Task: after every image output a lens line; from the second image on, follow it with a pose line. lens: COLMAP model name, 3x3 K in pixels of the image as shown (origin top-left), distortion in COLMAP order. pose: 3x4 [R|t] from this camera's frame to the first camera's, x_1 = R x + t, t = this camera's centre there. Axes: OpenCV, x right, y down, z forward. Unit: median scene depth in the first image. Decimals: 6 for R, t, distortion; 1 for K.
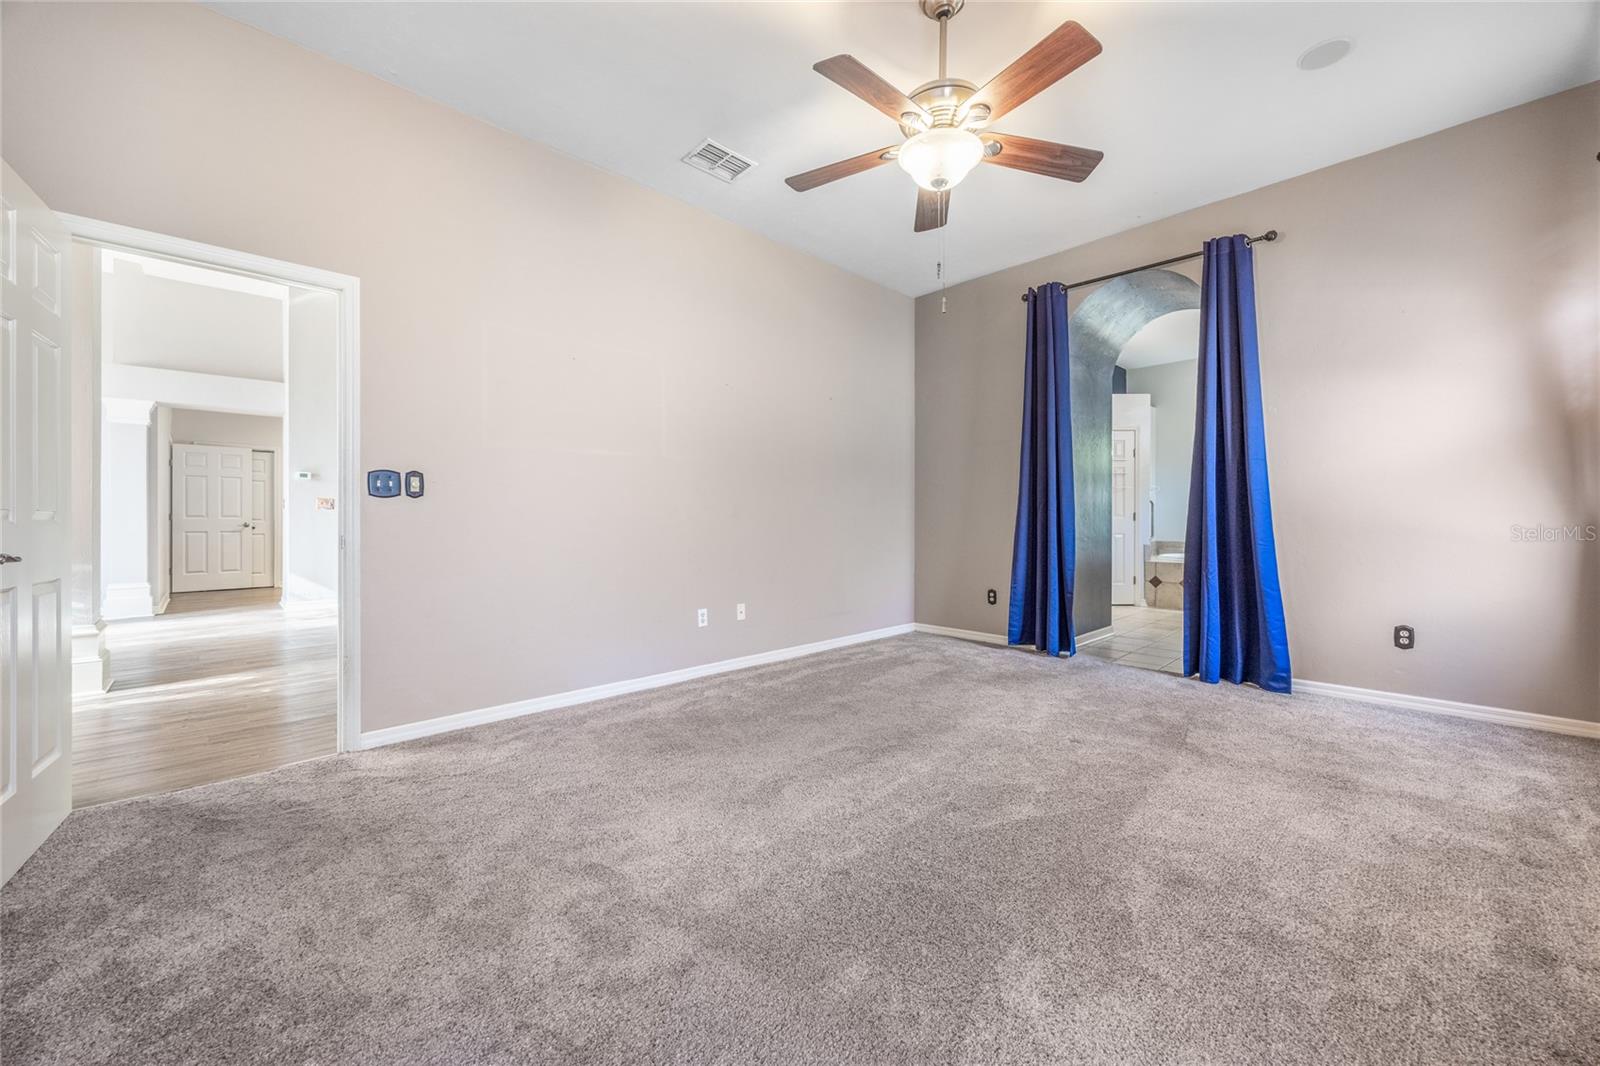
lens RADIAL K [[614.3, 0, 804.2], [0, 614.3, 523.6], [0, 0, 1]] dist [-0.003024, 0.000307]
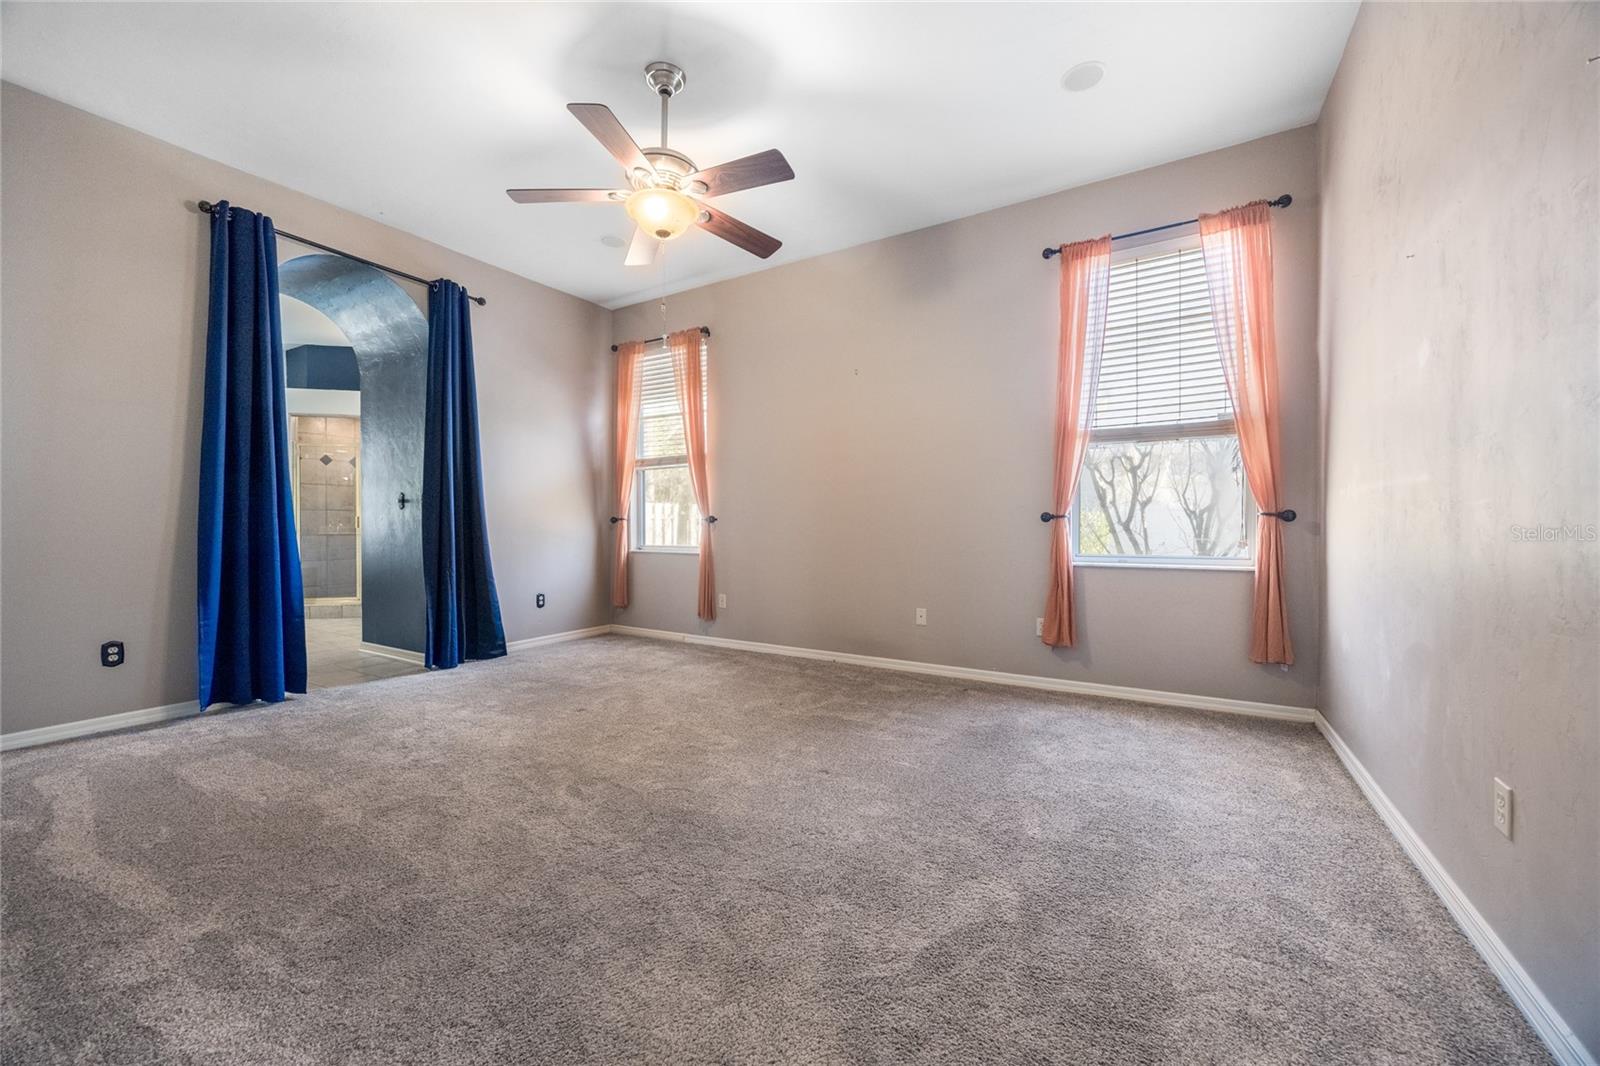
lens RADIAL K [[614.3, 0, 802.5], [0, 614.3, 527.3], [0, 0, 1]] dist [-0.003024, 0.000307]
pose [[-0.264961, -0.003074, 0.964254, -0.603082], [0.013960, 0.999878, 0.007024, -0.001489], [-0.964158, 0.015322, -0.264886, 0.657310]]
